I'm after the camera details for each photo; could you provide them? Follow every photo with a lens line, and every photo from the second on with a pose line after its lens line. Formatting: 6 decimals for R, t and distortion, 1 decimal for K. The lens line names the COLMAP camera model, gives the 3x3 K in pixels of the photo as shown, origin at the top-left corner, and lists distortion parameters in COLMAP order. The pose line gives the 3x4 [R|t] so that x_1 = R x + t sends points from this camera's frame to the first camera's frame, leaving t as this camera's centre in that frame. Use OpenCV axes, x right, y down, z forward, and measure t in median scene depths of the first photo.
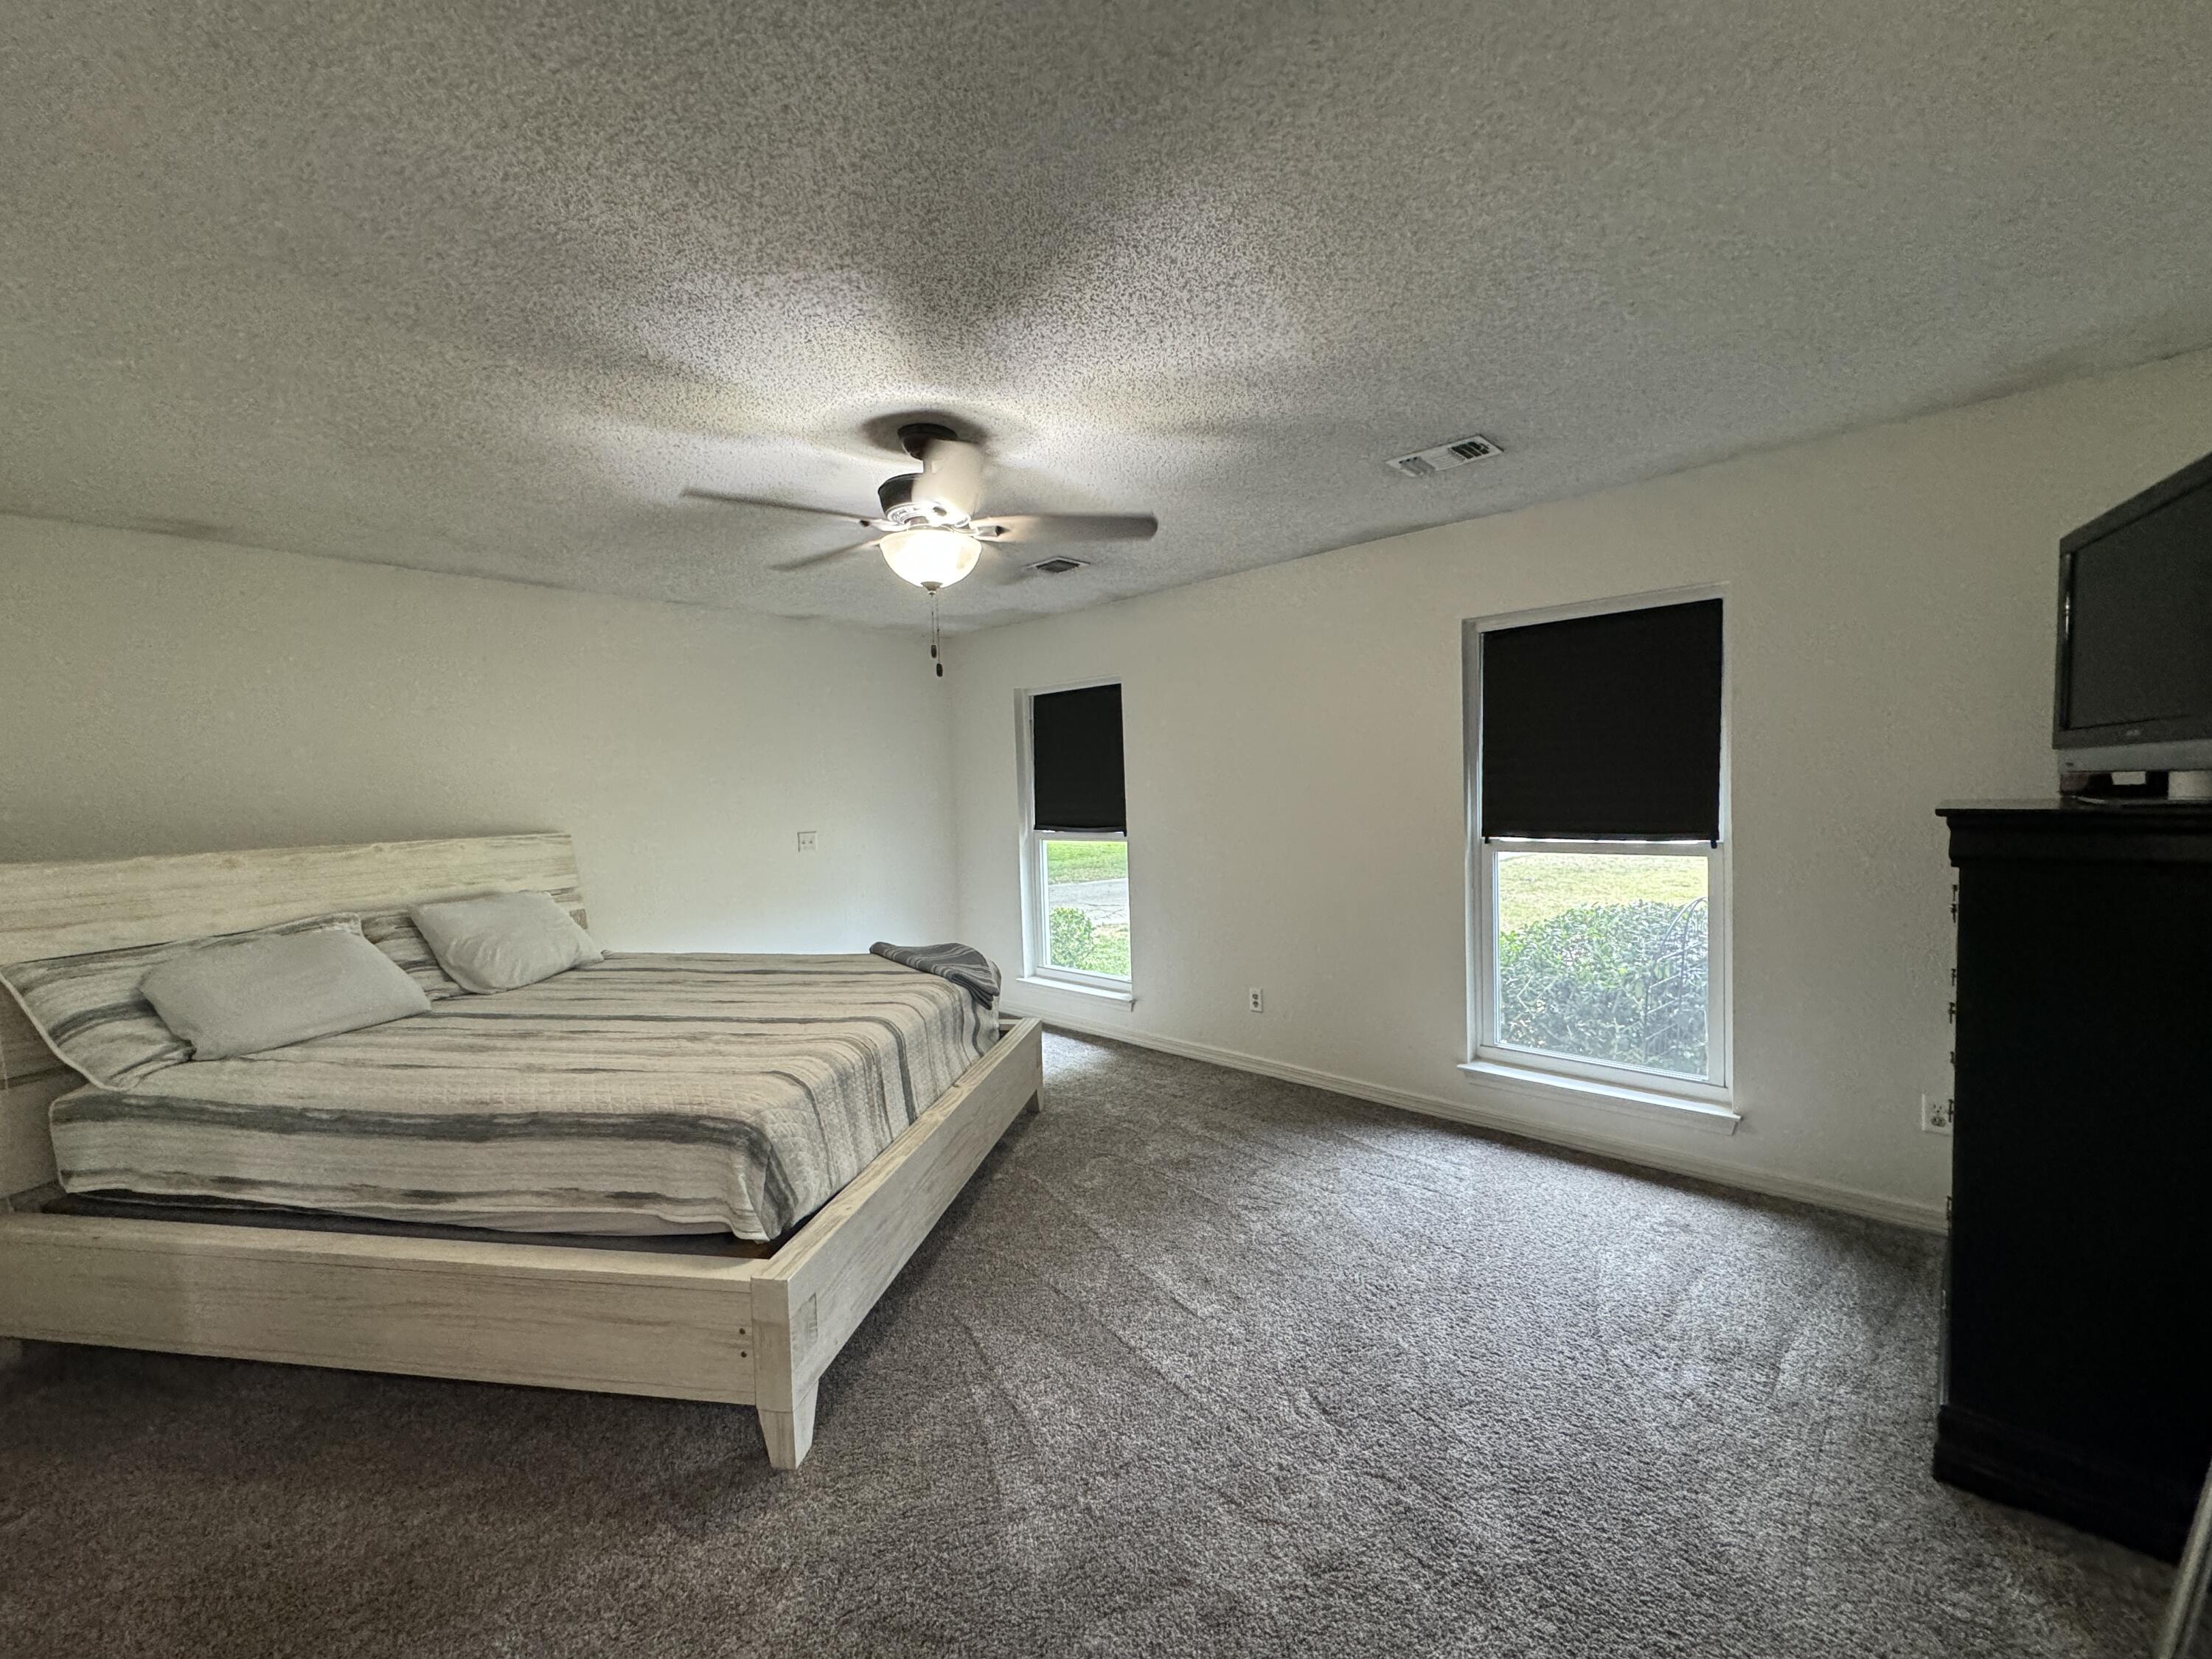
lens RADIAL K [[879.0, 0, 1106.5], [0, 879.0, 825.7], [0, 0, 1]] dist [-0.002534, 0.000272]
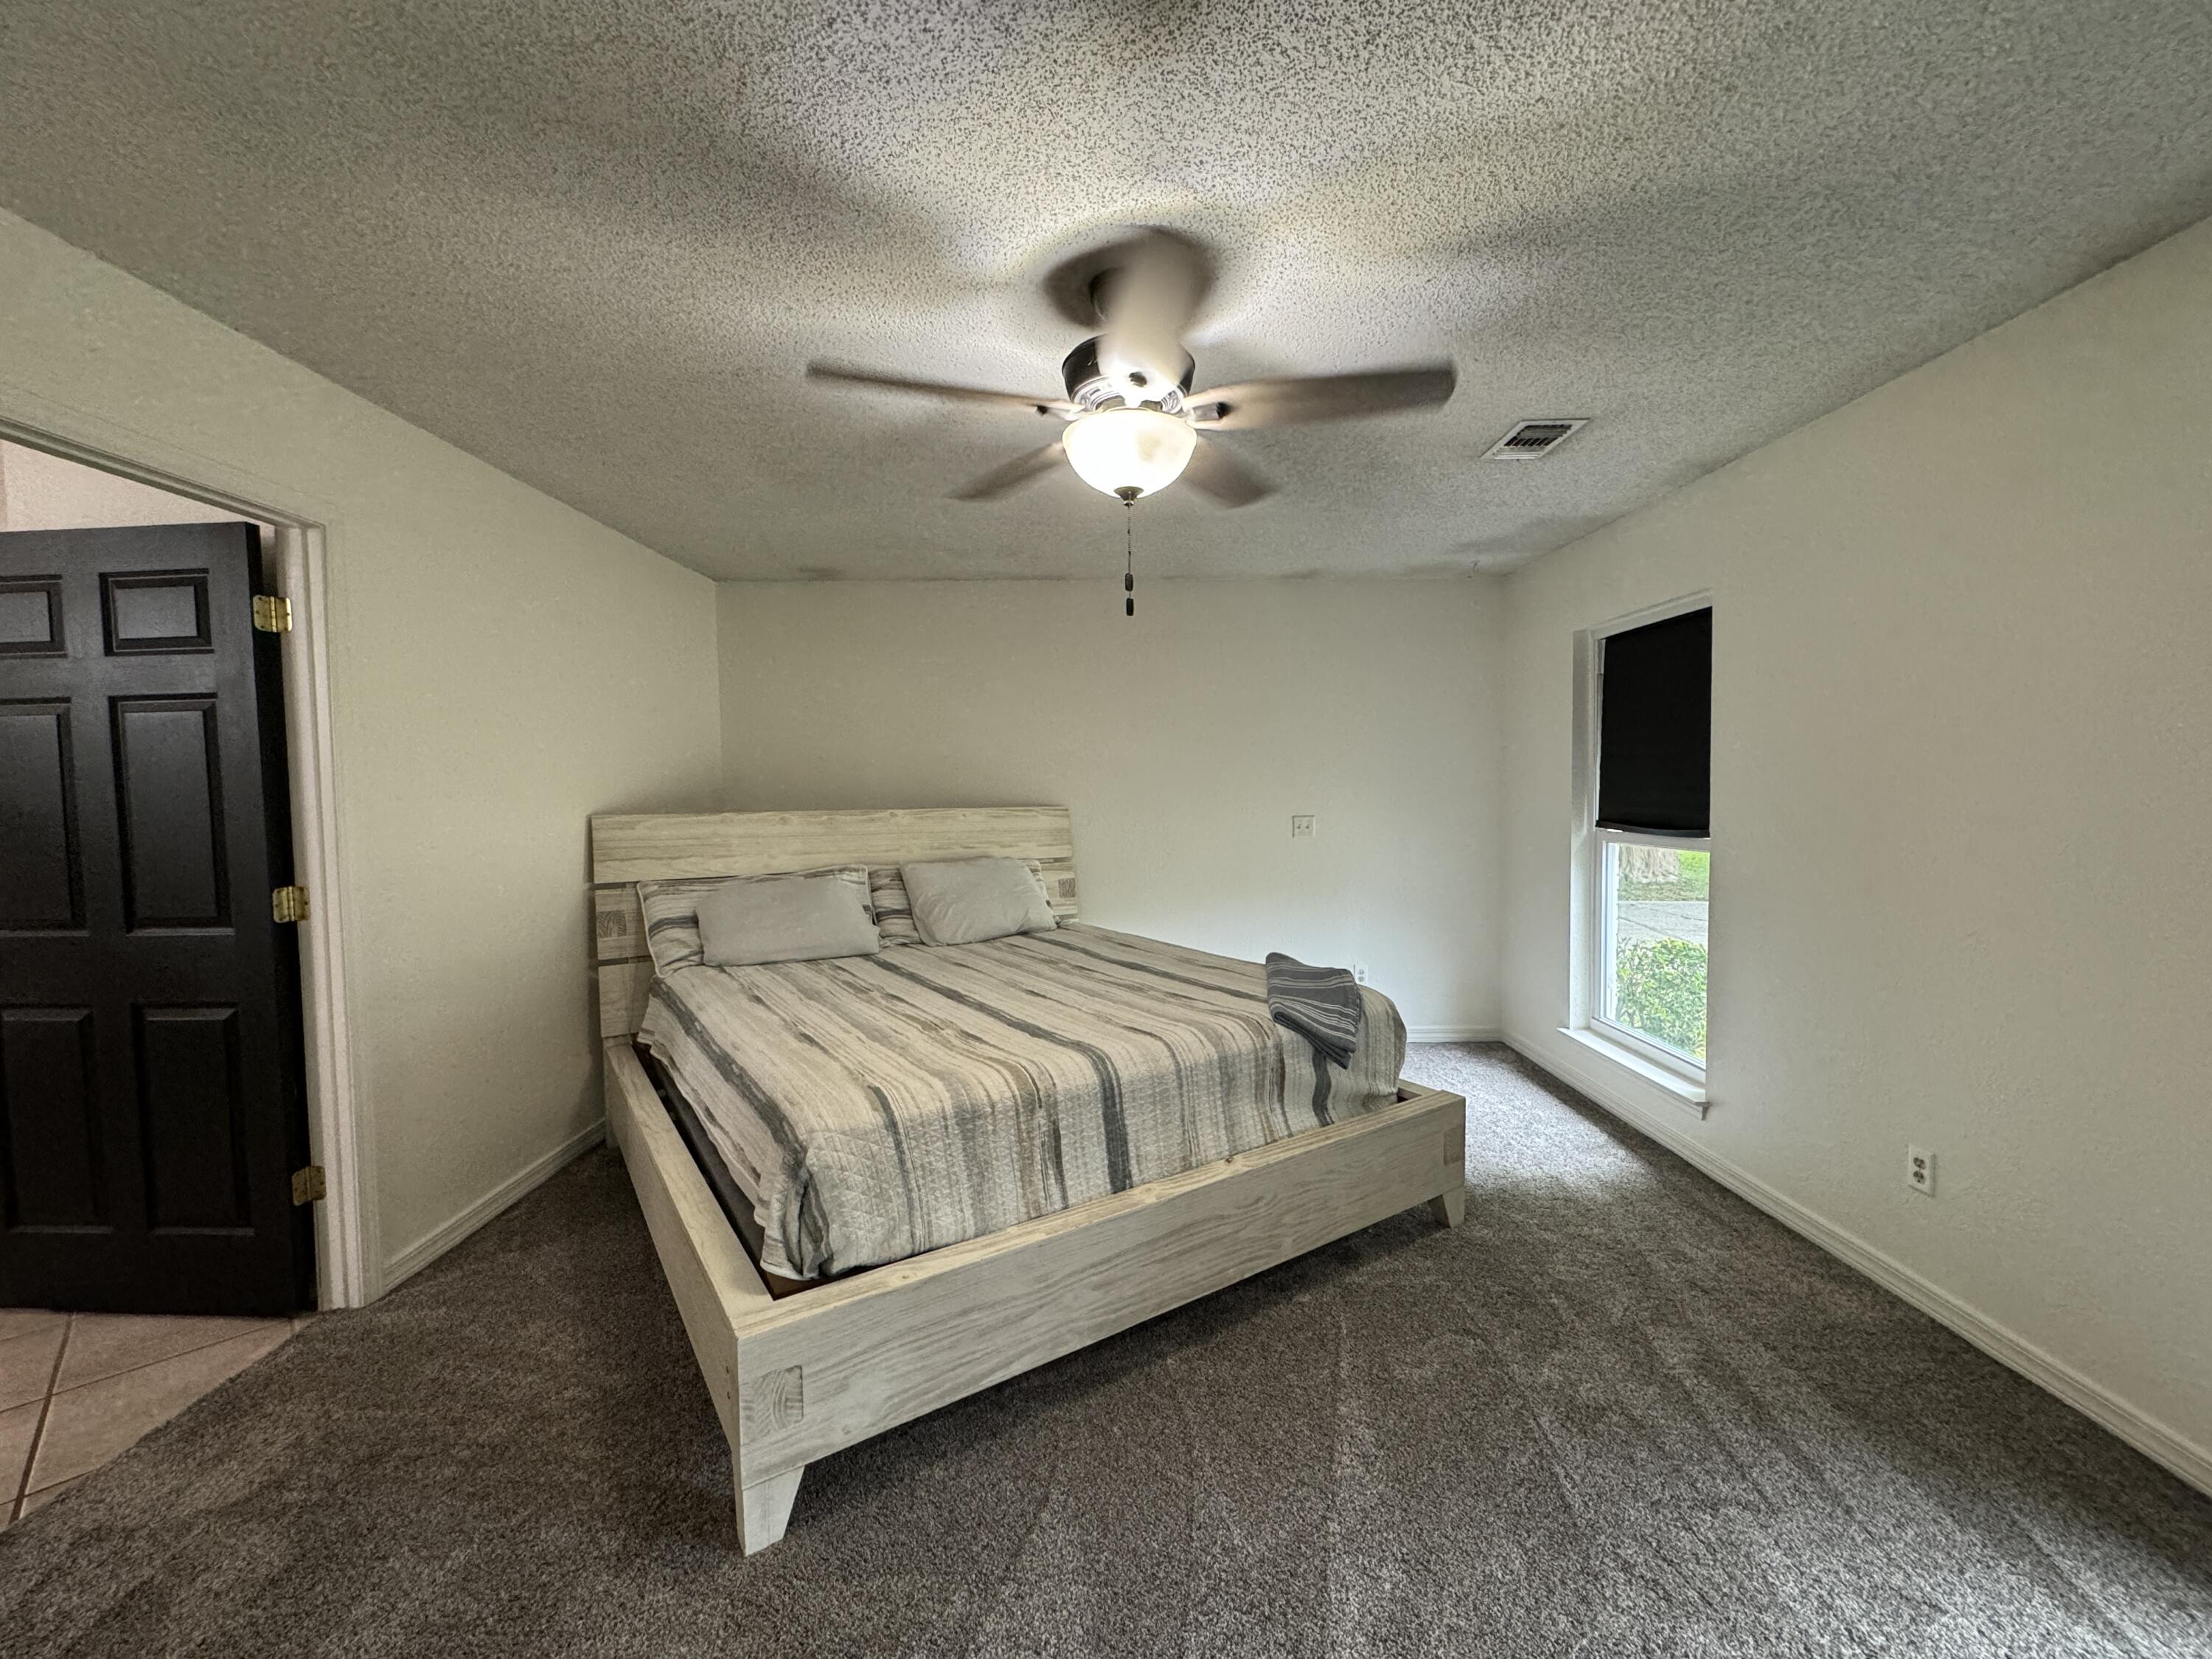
lens RADIAL K [[879.0, 0, 1106.5], [0, 879.0, 825.7], [0, 0, 1]] dist [-0.002534, 0.000272]
pose [[0.693252, 0.053393, -0.718715, 0.288354], [-0.036278, 0.998573, 0.039190, -0.018493], [0.719782, -0.001095, 0.694200, 0.400557]]
